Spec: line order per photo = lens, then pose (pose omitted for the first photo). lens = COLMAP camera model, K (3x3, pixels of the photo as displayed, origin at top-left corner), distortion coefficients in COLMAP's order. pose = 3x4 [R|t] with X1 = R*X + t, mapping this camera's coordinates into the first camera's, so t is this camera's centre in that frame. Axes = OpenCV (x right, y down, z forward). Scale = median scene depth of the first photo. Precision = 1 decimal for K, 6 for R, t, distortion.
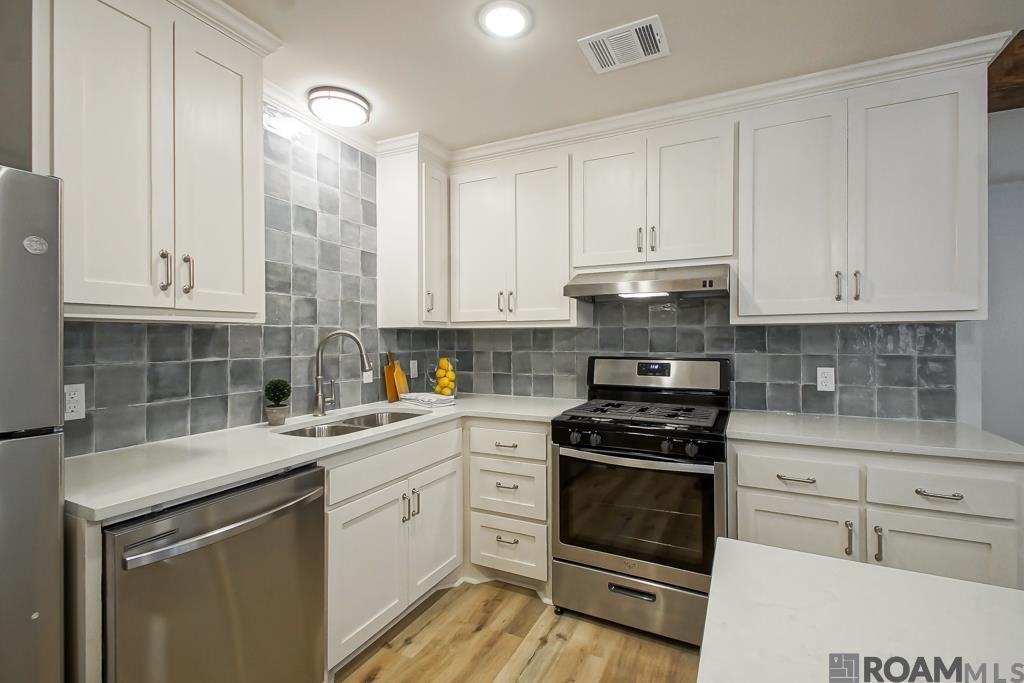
lens RADIAL K [[460.3, 0, 510.2], [0, 460.3, 338.6], [0, 0, 1]] dist [0.034188, -0.020054]
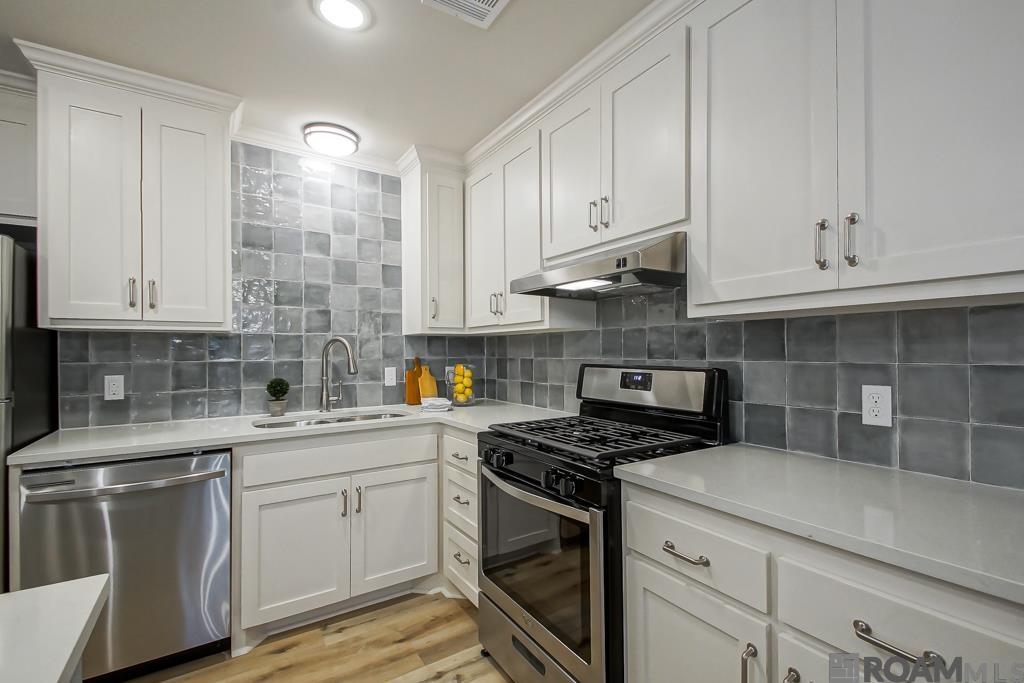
lens RADIAL K [[455.6, 0, 515.1], [0, 455.6, 347.9], [0, 0, 1]] dist [0.032547, -0.018846]
pose [[0.860843, -0.005439, -0.508841, 0.564477], [0.002414, 0.999975, -0.006605, 0.016849], [0.508865, 0.004458, 0.860835, 0.259024]]
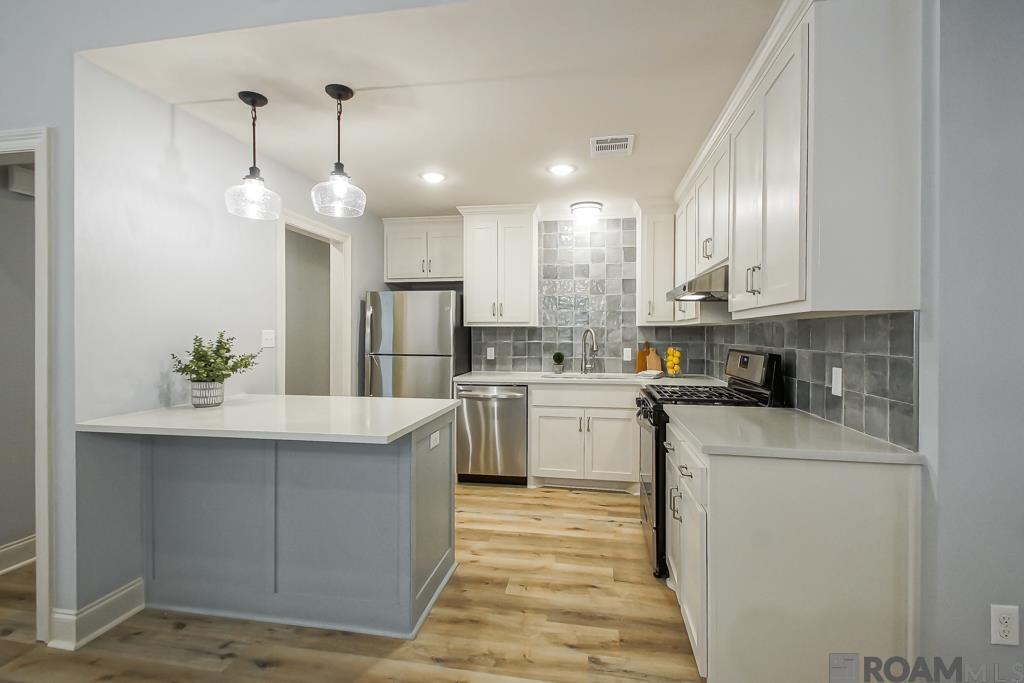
lens RADIAL K [[460.3, 0, 510.2], [0, 460.3, 338.6], [0, 0, 1]] dist [0.034188, -0.020054]
pose [[0.277395, 0.013192, -0.960665, 1.285373], [-0.004360, 0.999913, 0.012473, 0.001283], [0.960746, 0.000729, 0.277428, 0.189701]]
